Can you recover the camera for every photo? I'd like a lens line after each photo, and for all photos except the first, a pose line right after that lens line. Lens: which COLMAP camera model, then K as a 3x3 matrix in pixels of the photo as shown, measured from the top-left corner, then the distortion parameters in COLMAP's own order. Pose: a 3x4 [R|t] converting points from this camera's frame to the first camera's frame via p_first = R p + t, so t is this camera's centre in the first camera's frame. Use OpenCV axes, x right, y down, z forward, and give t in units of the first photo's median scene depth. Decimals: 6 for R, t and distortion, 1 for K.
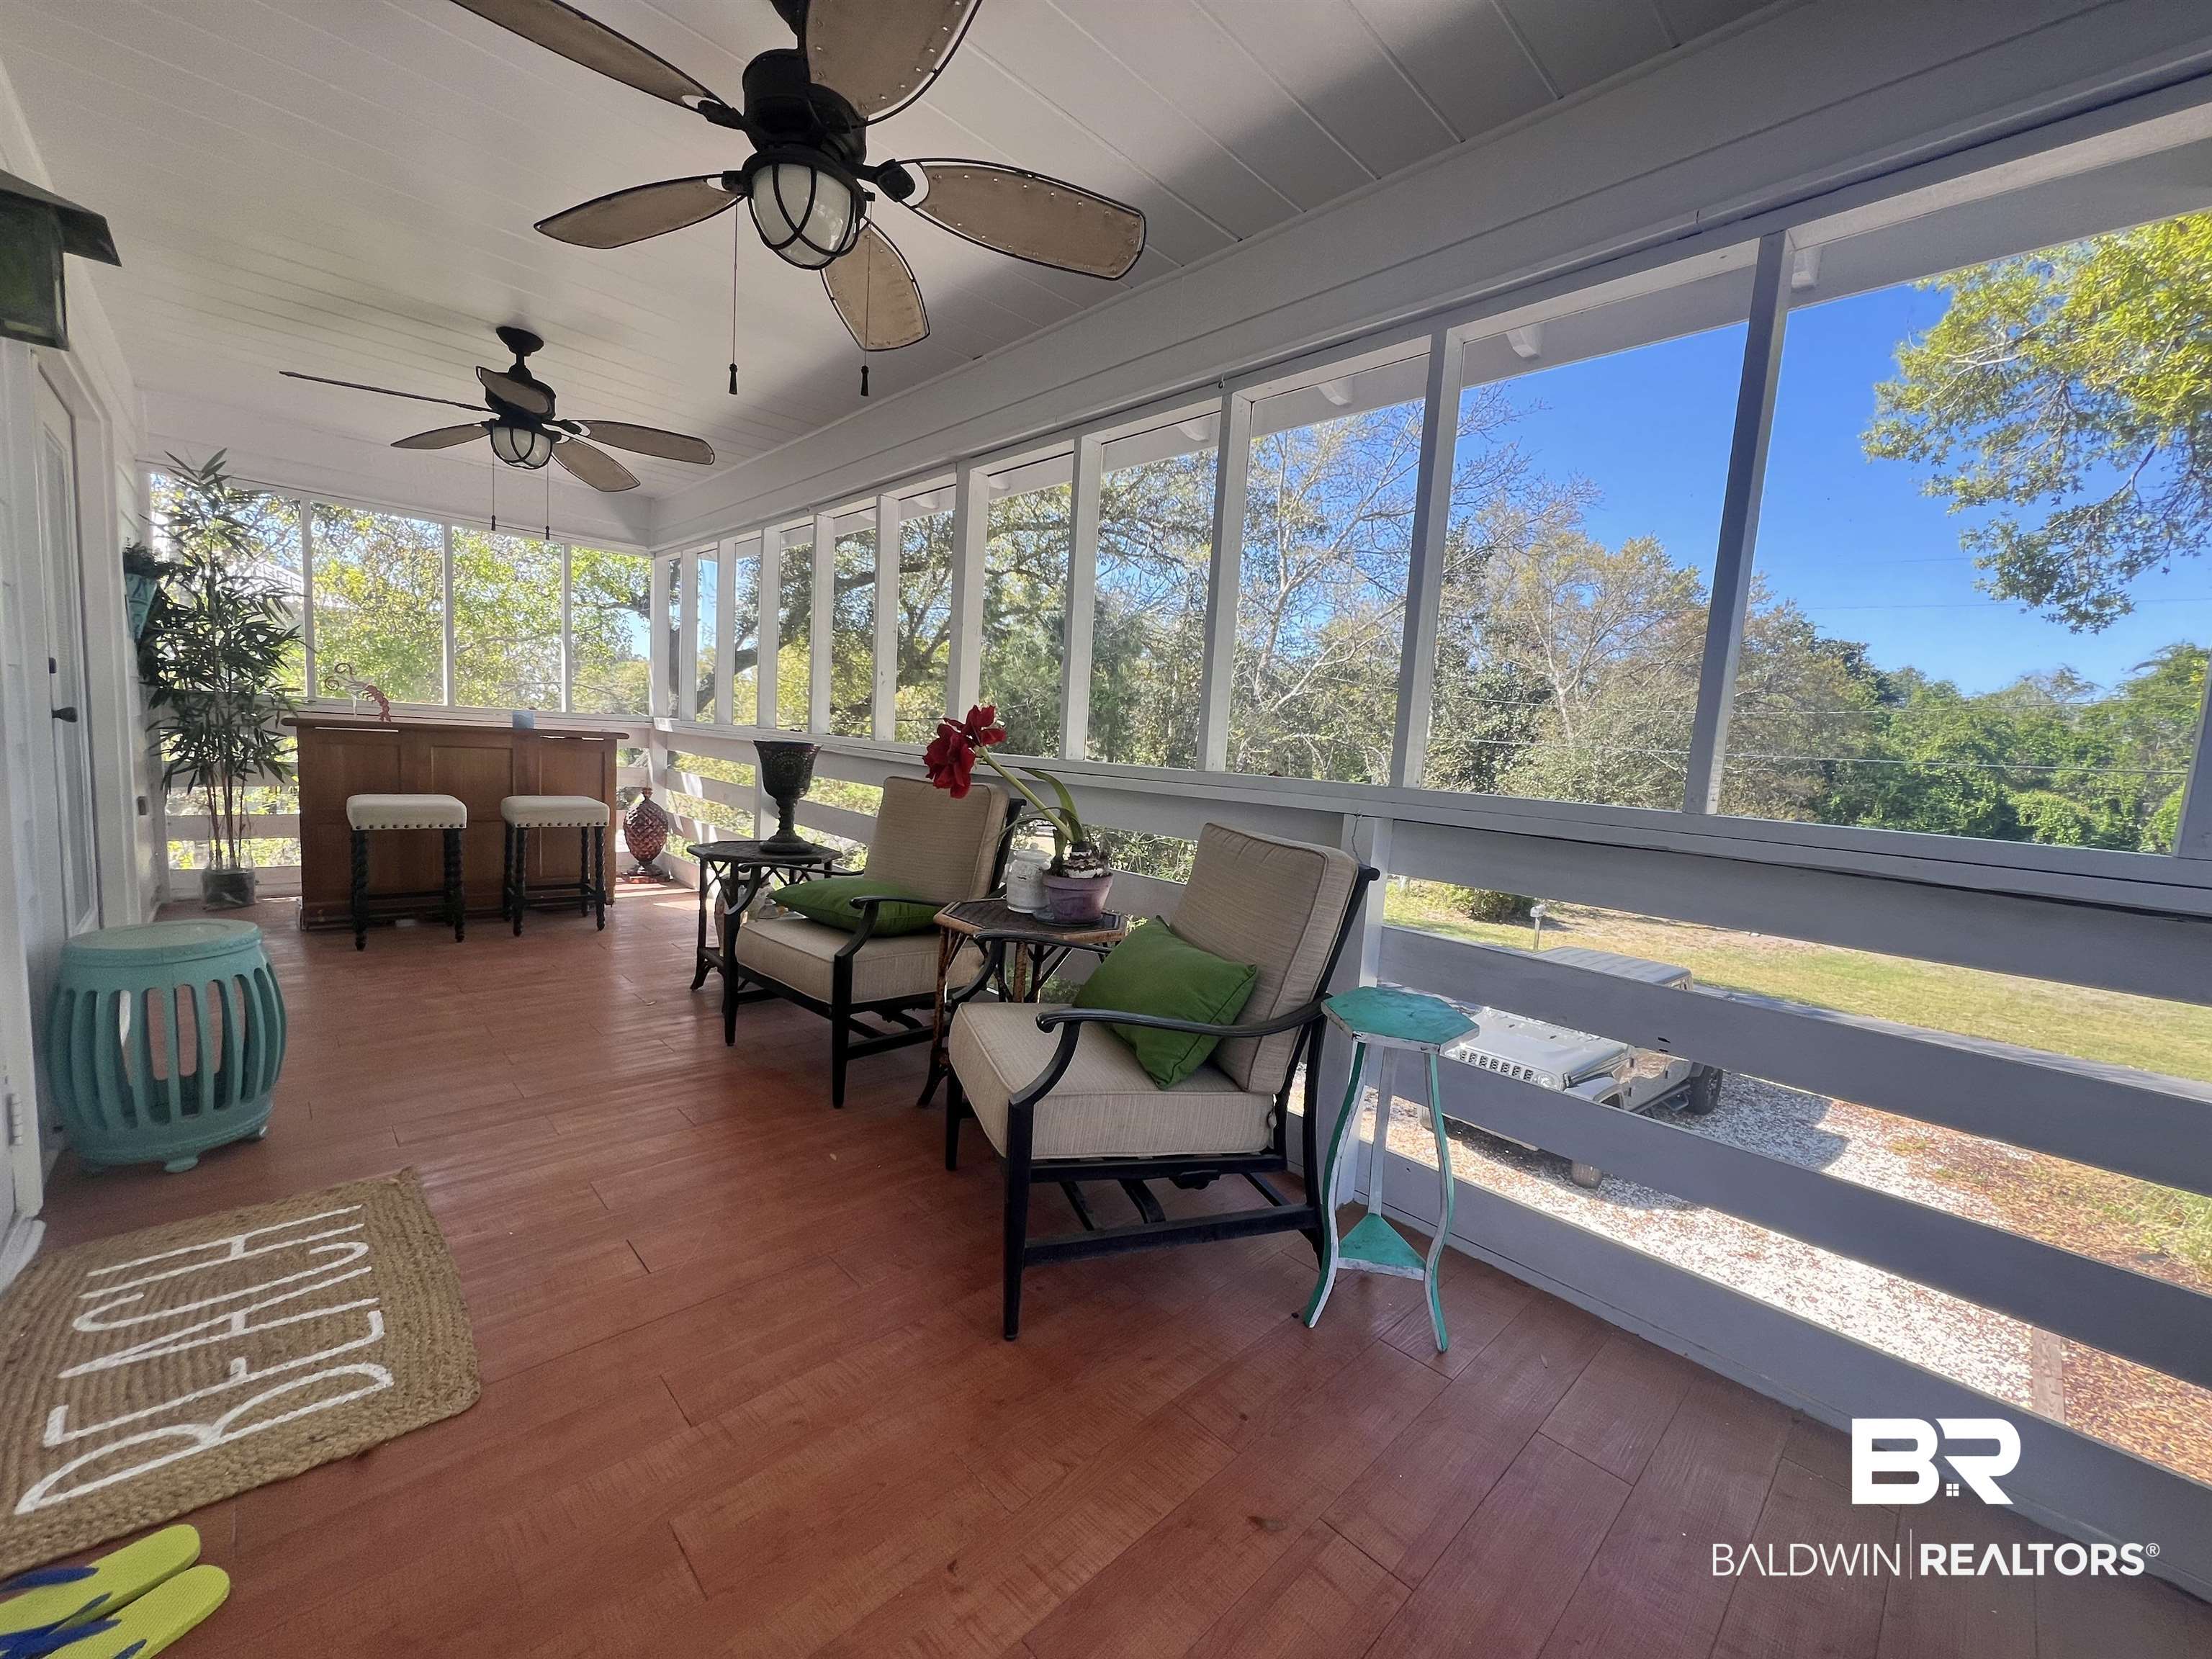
lens RADIAL K [[884.7, 0, 1106.0], [0, 884.7, 829.5], [0, 0, 1]] dist [0.000368, -0.000226]
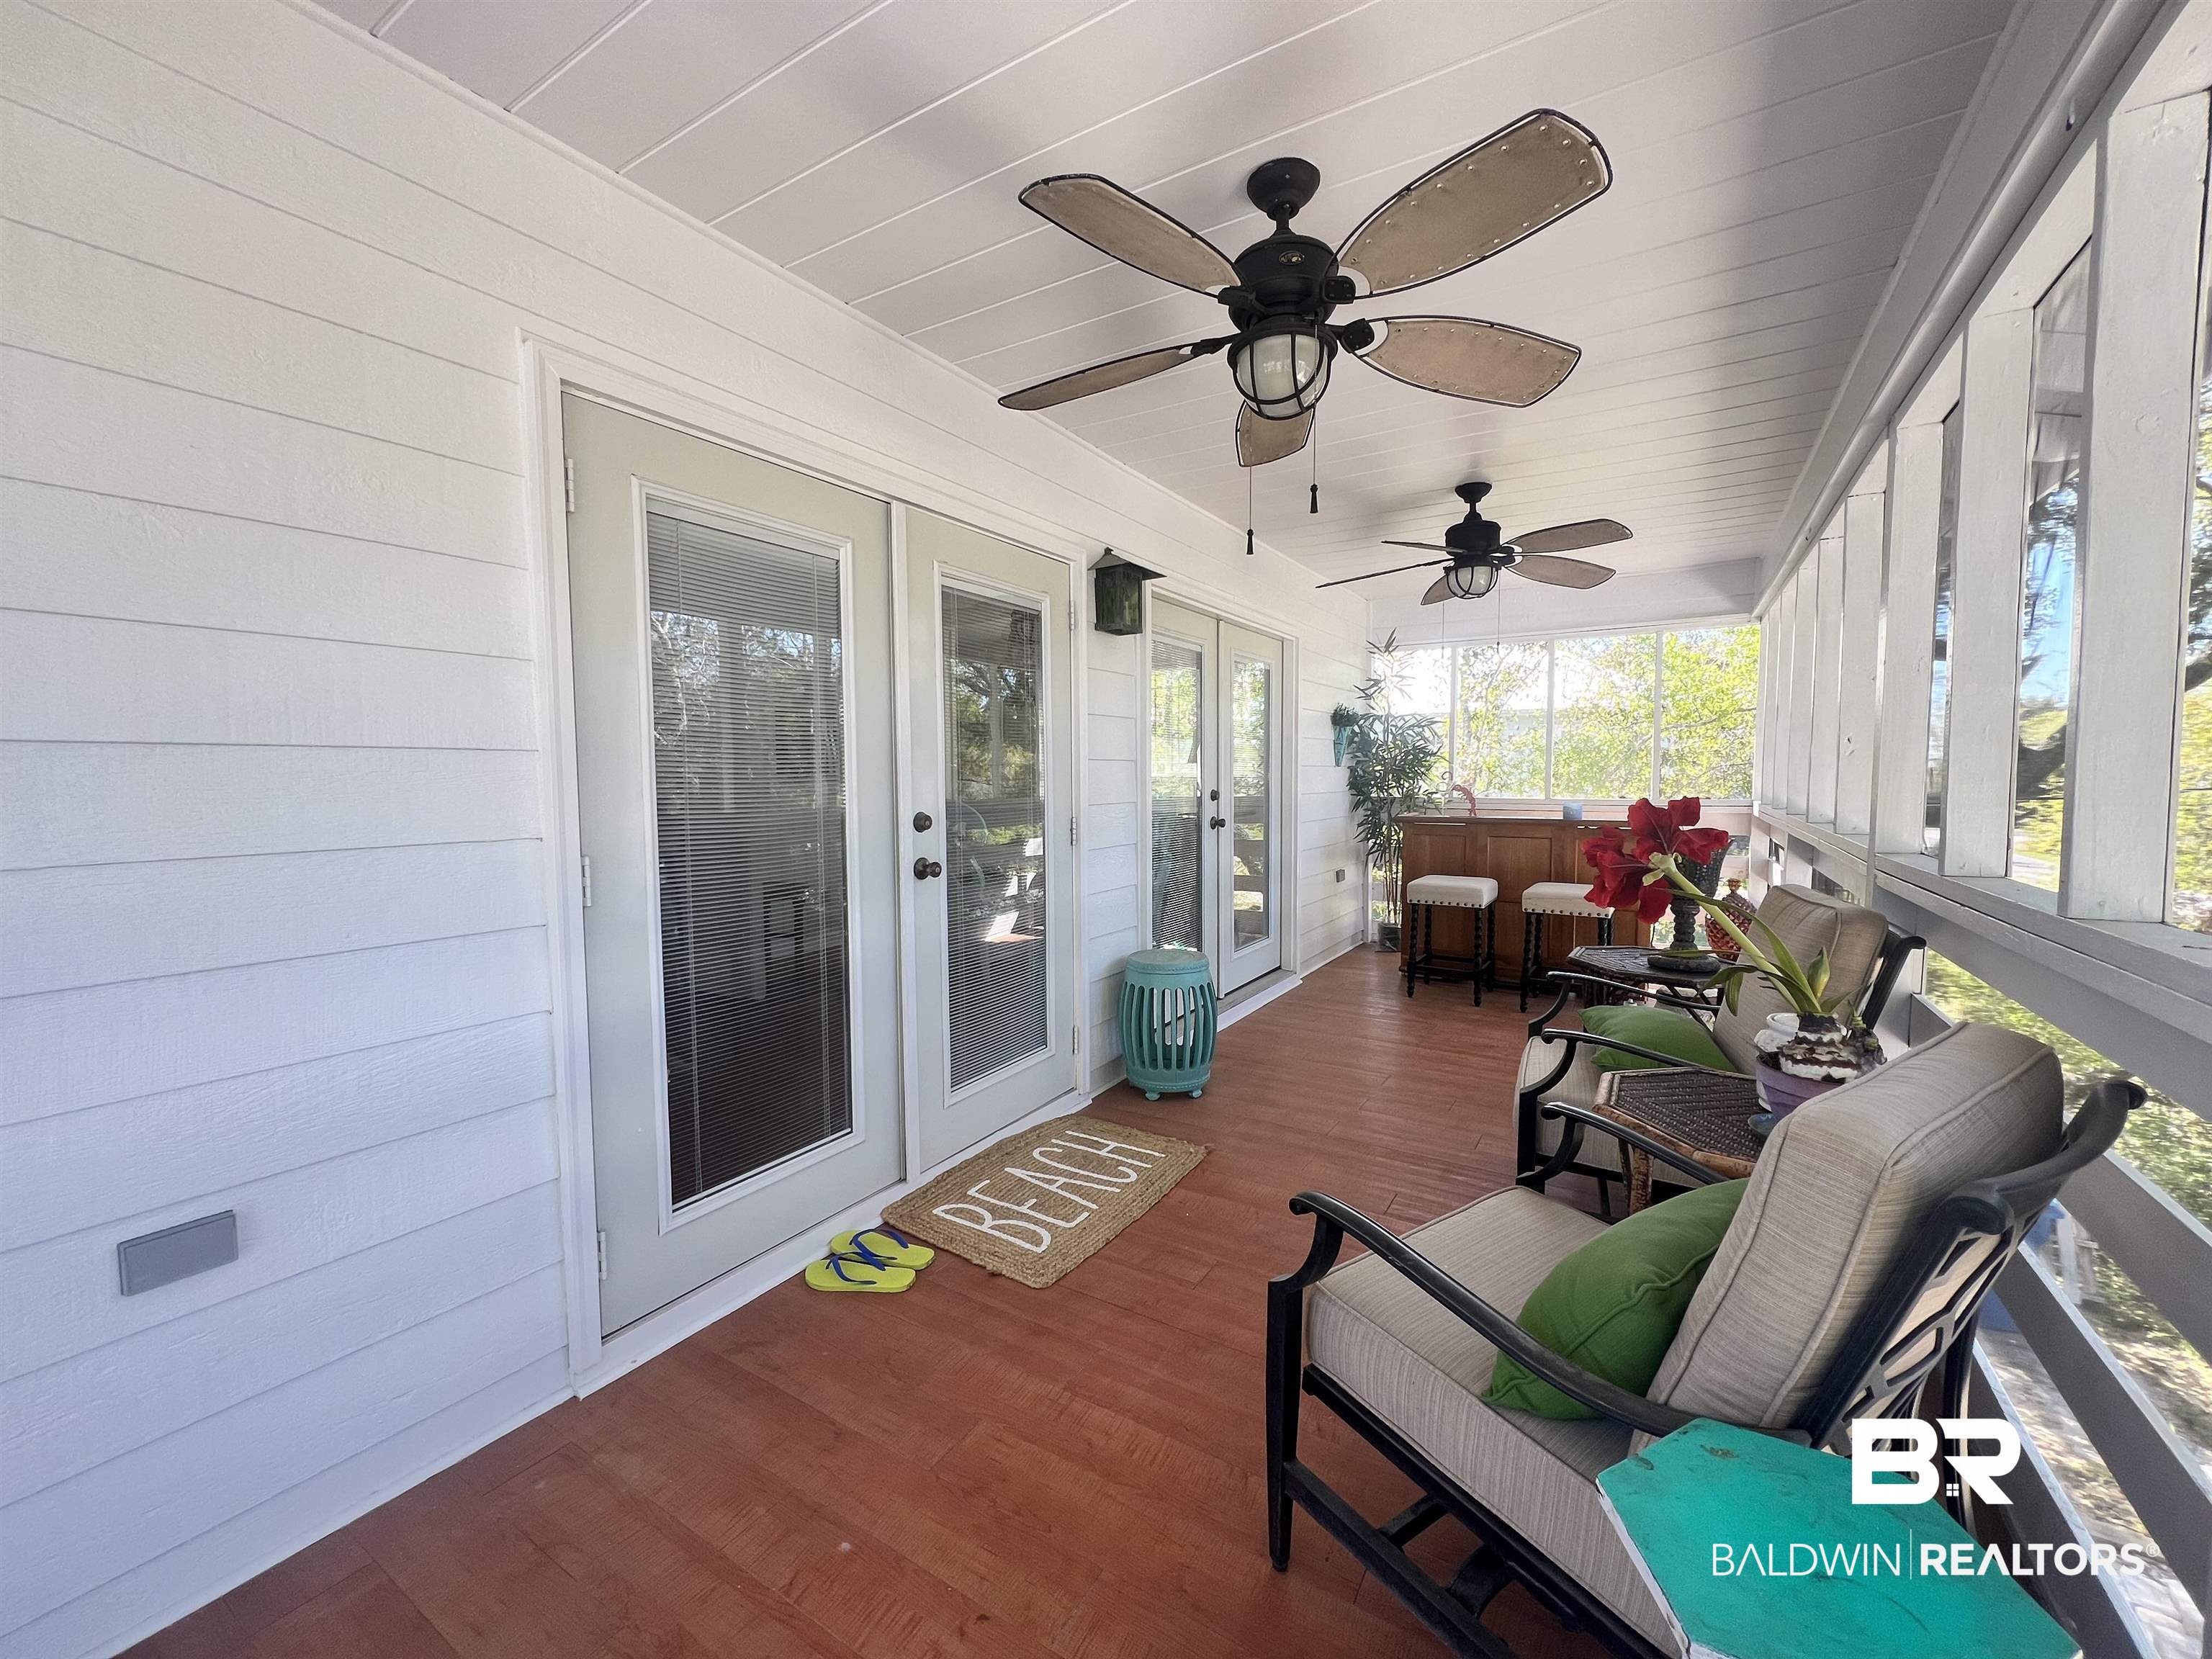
lens RADIAL K [[884.7, 0, 1106.0], [0, 884.7, 829.5], [0, 0, 1]] dist [0.000368, -0.000226]
pose [[0.242231, -0.003820, -0.970211, 0.642778], [-0.079449, 0.996556, -0.023759, -0.087125], [0.966960, 0.082837, 0.241093, 0.554152]]
